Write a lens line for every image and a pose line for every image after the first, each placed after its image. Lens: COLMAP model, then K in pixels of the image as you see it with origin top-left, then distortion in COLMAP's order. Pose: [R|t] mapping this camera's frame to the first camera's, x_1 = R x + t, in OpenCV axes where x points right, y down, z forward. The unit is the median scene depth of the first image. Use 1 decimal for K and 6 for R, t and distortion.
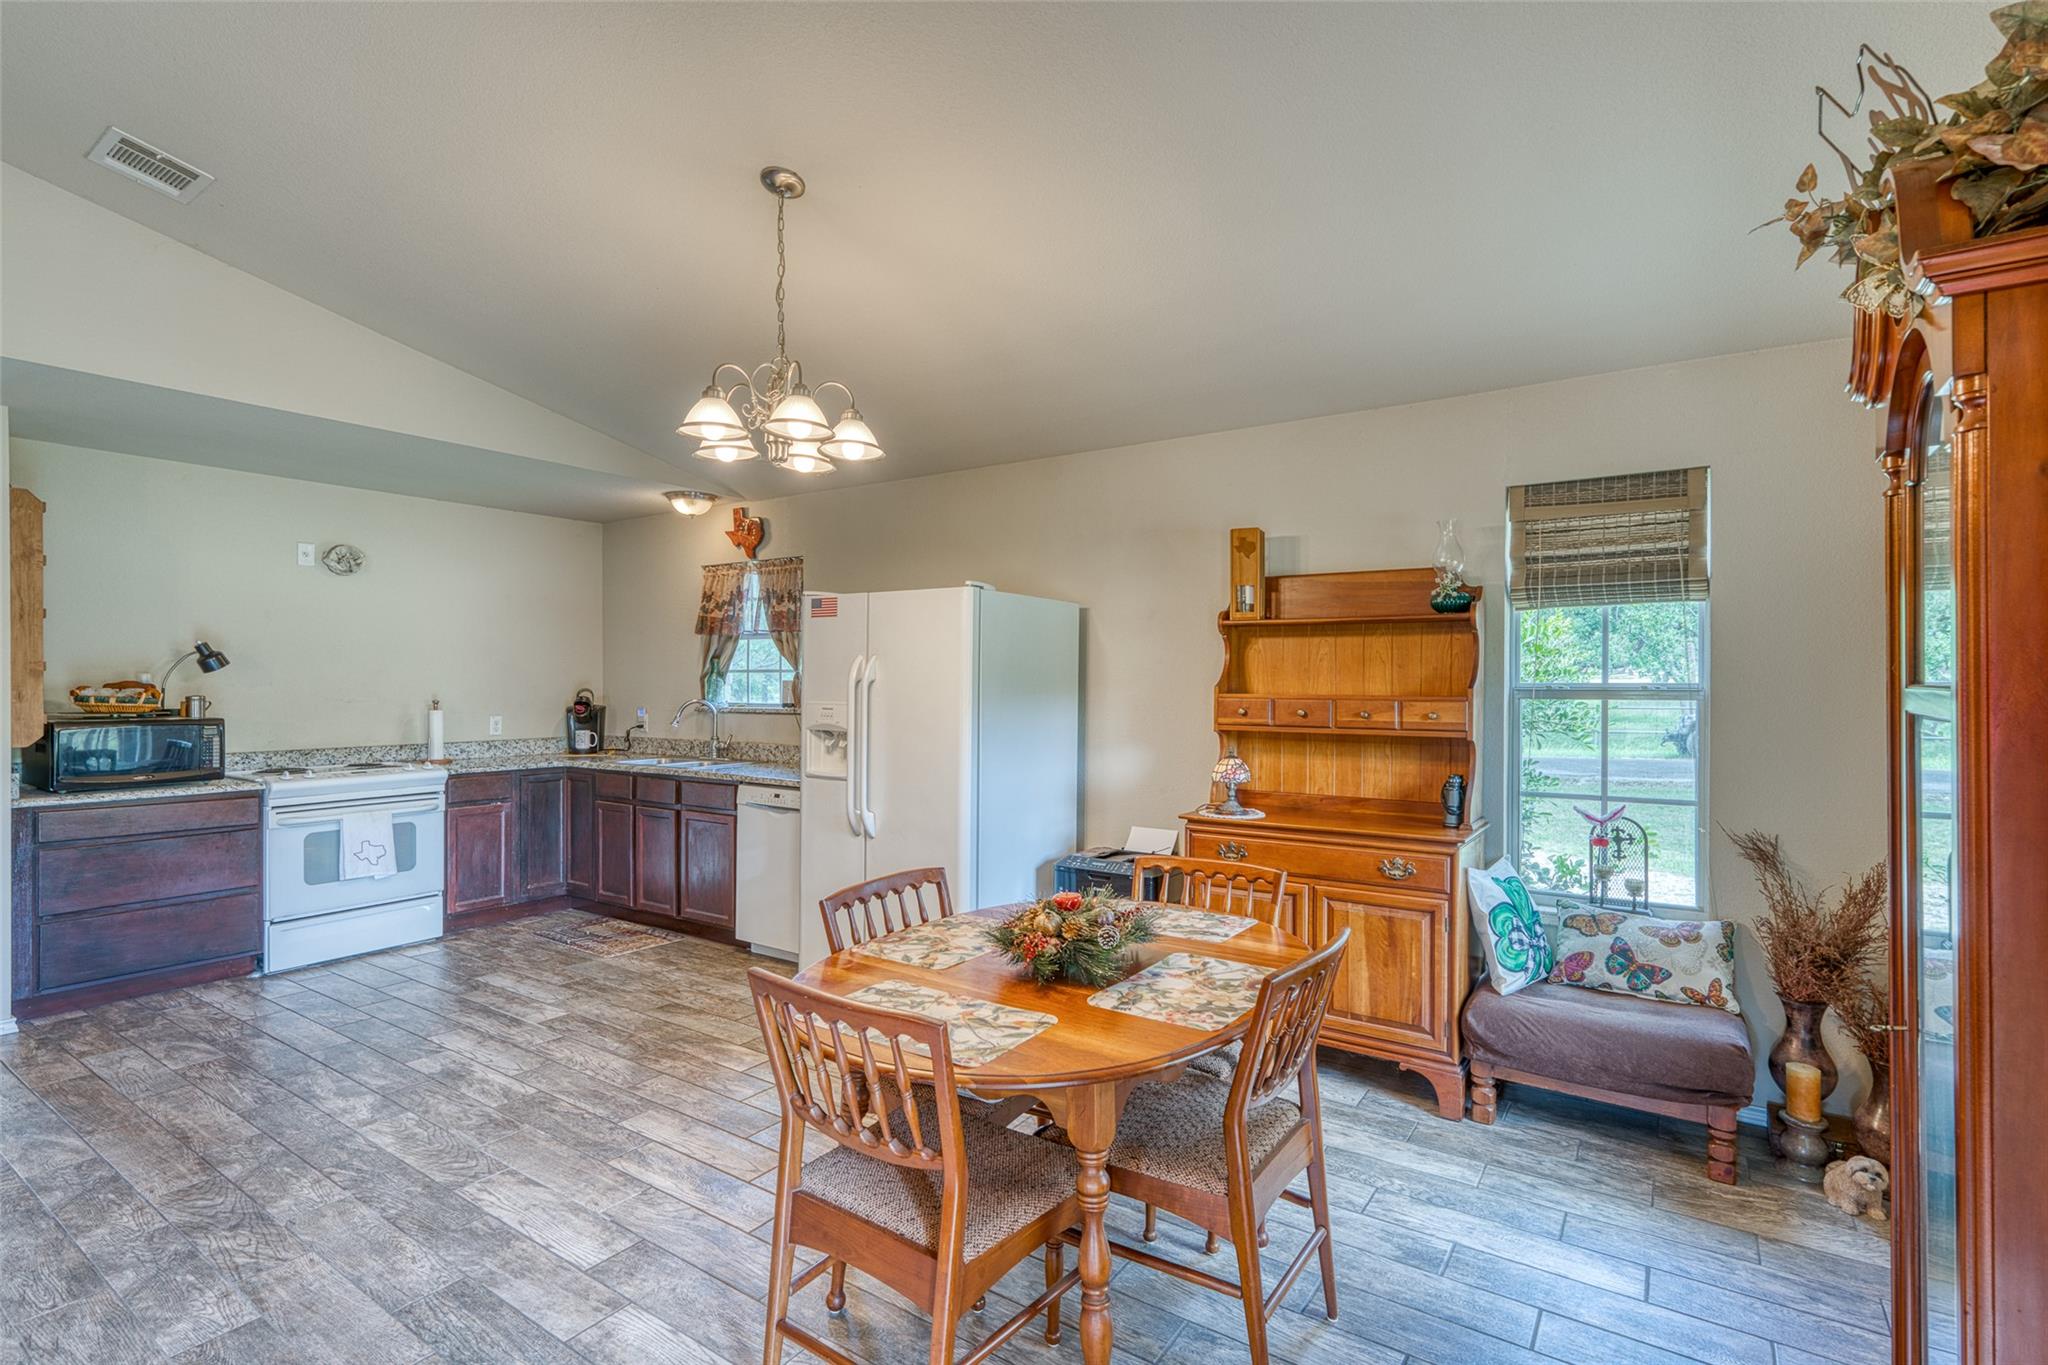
lens RADIAL K [[957.2, 0, 1049.5], [0, 957.2, 684.4], [0, 0, 1]] dist [-0.000107, -0.000182]
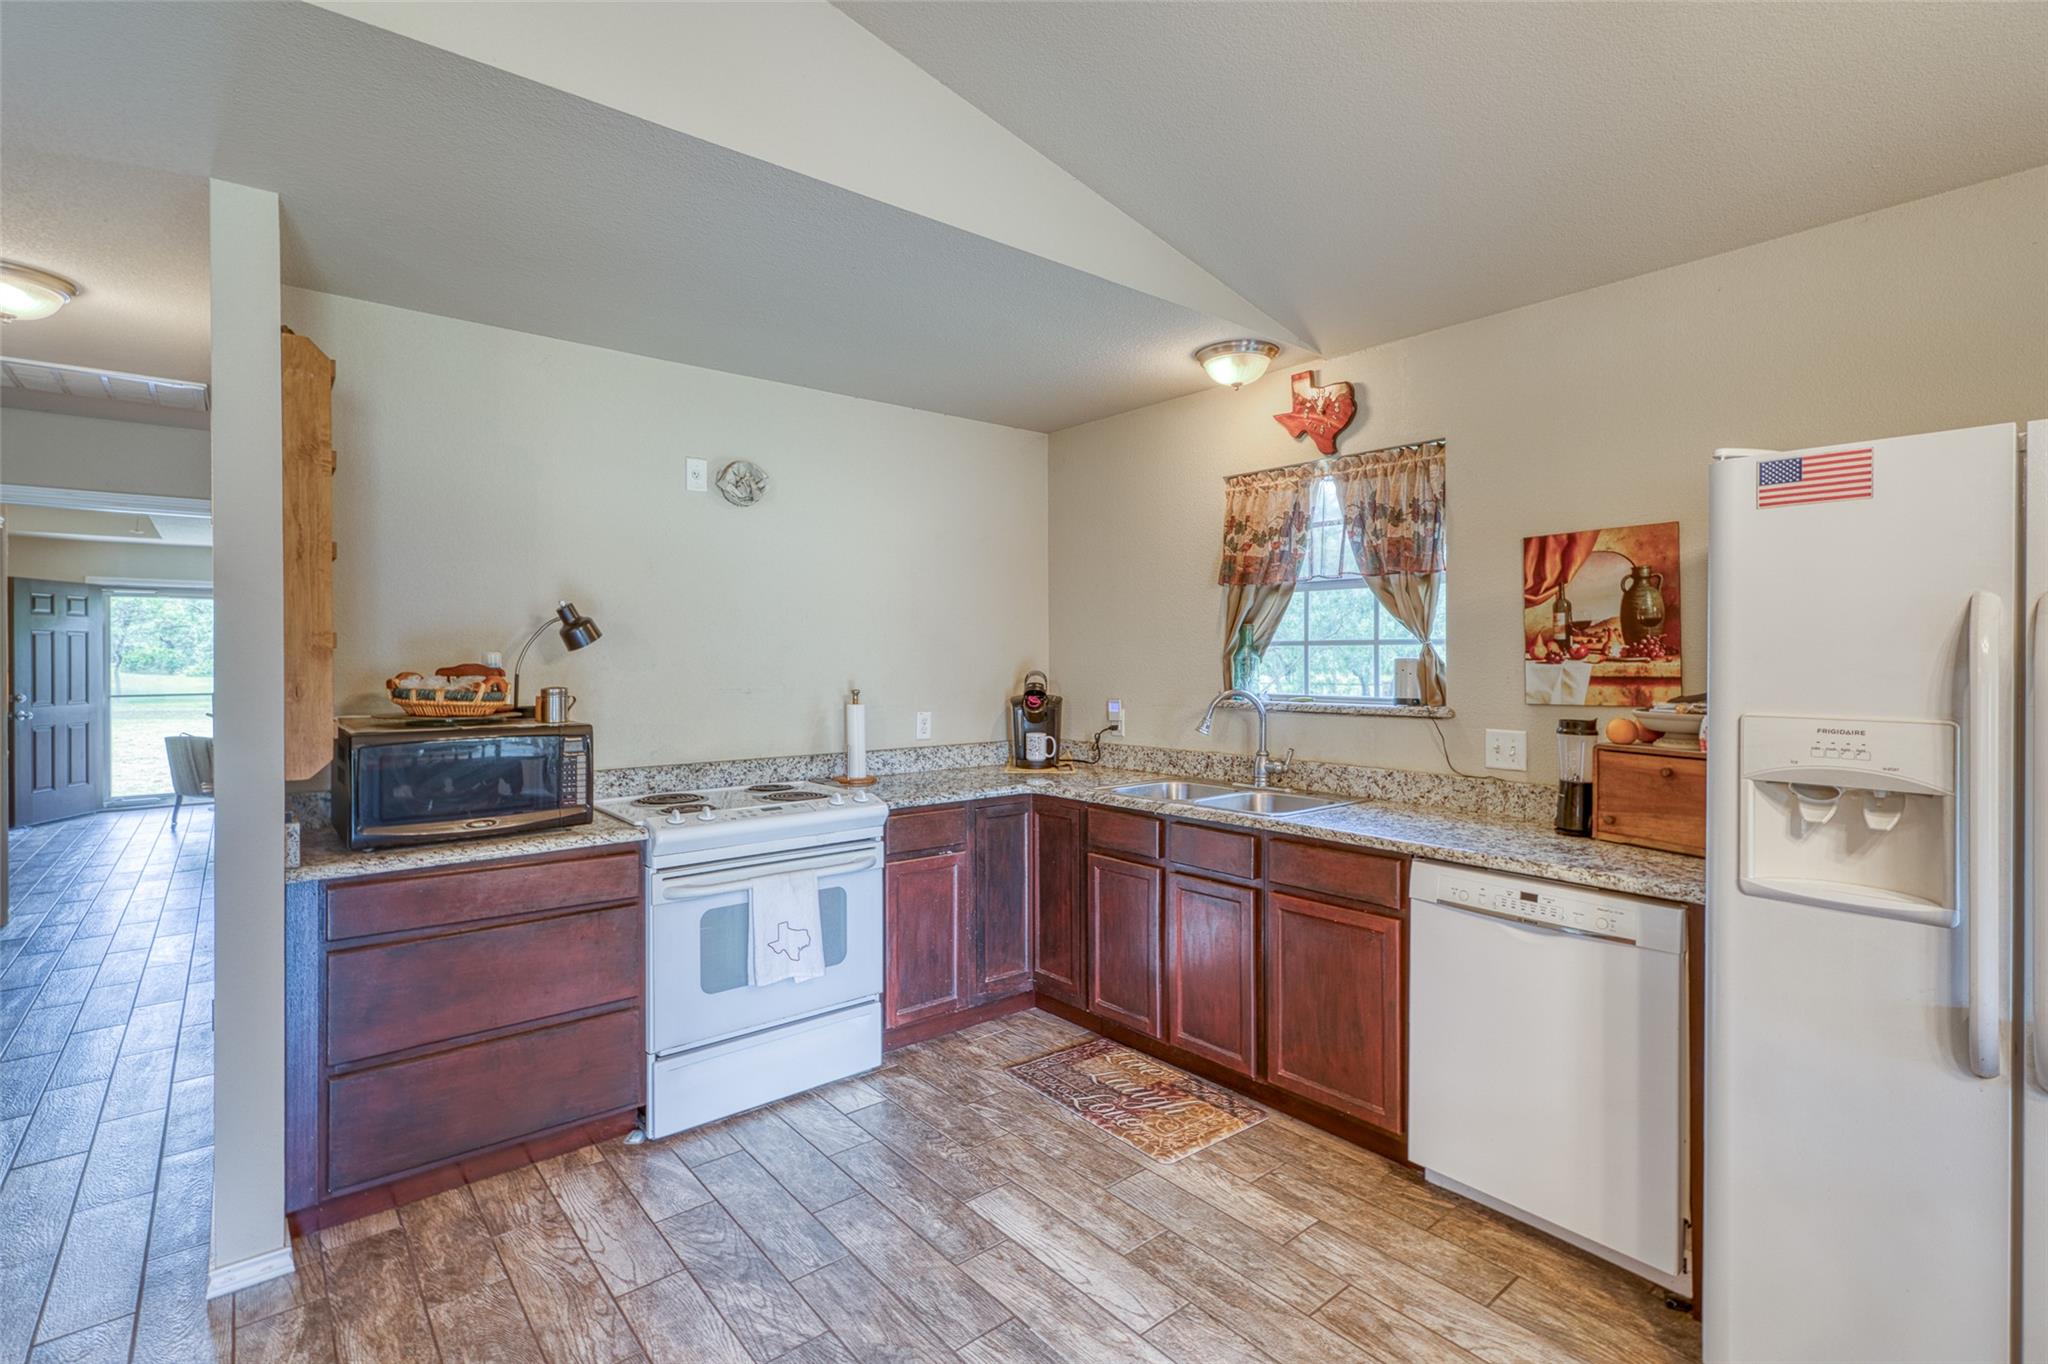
lens RADIAL K [[976.1, 0, 1033.8], [0, 976.1, 655.8], [0, 0, 1]] dist [0.000990, 0.000270]
pose [[0.953905, -0.003985, -0.300081, -0.412184], [0.002665, 0.999985, -0.004806, -0.004902], [0.300096, 0.003785, 0.953901, 0.497333]]
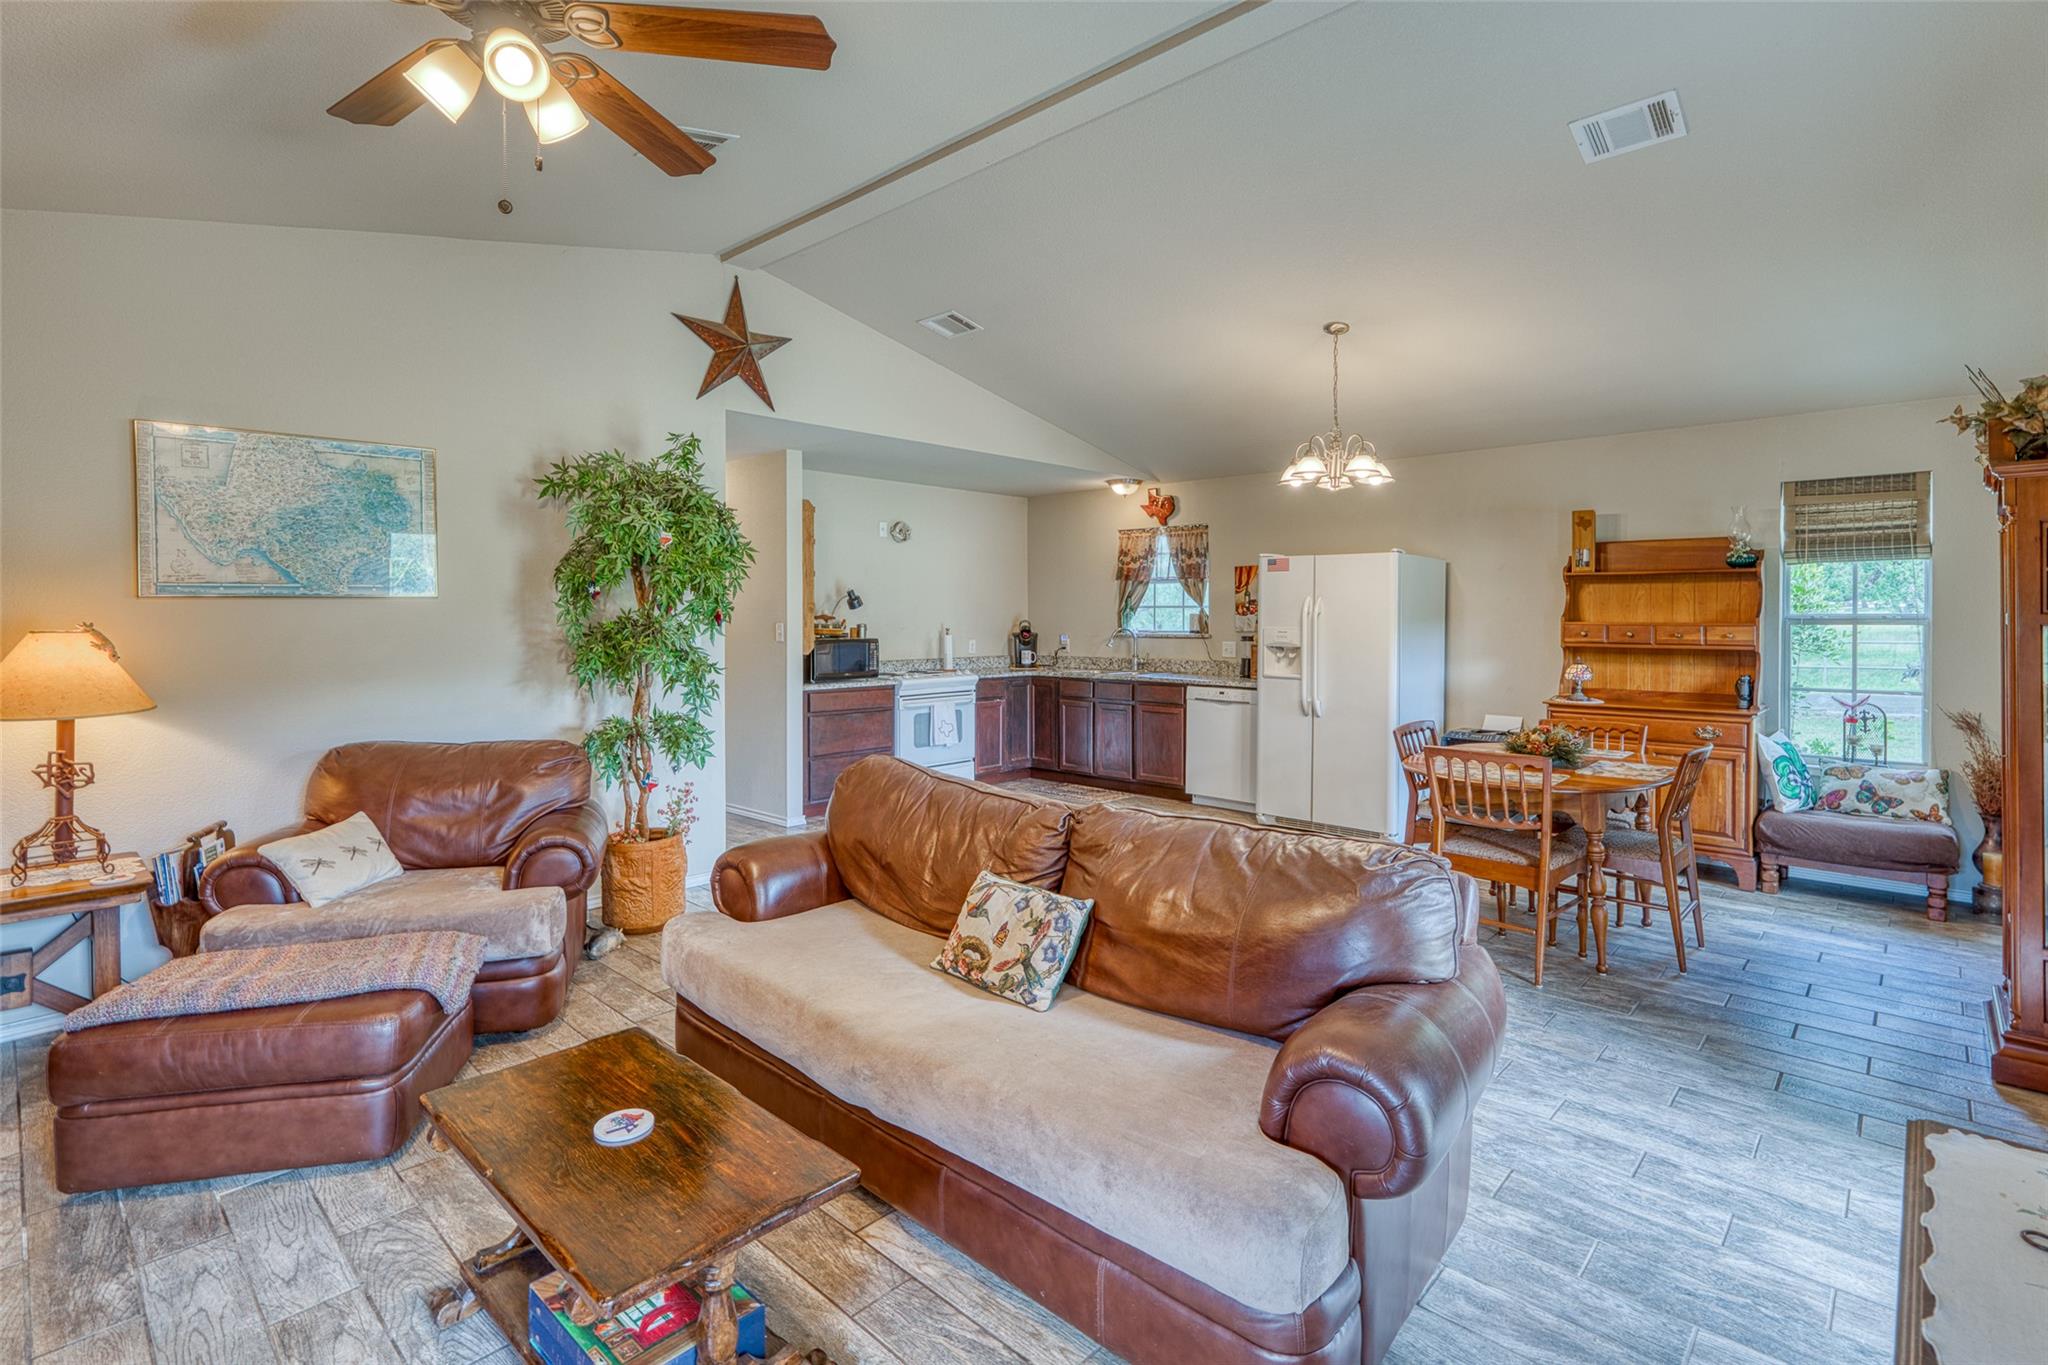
lens RADIAL K [[964.8, 0, 1071.0], [0, 964.8, 622.0], [0, 0, 1]] dist [0.001300, 0.000051]
pose [[0.989849, -0.000496, -0.142125, -0.332502], [0.001004, 0.999993, 0.003503, 0.003398], [0.142122, -0.003610, 0.989843, -0.531583]]
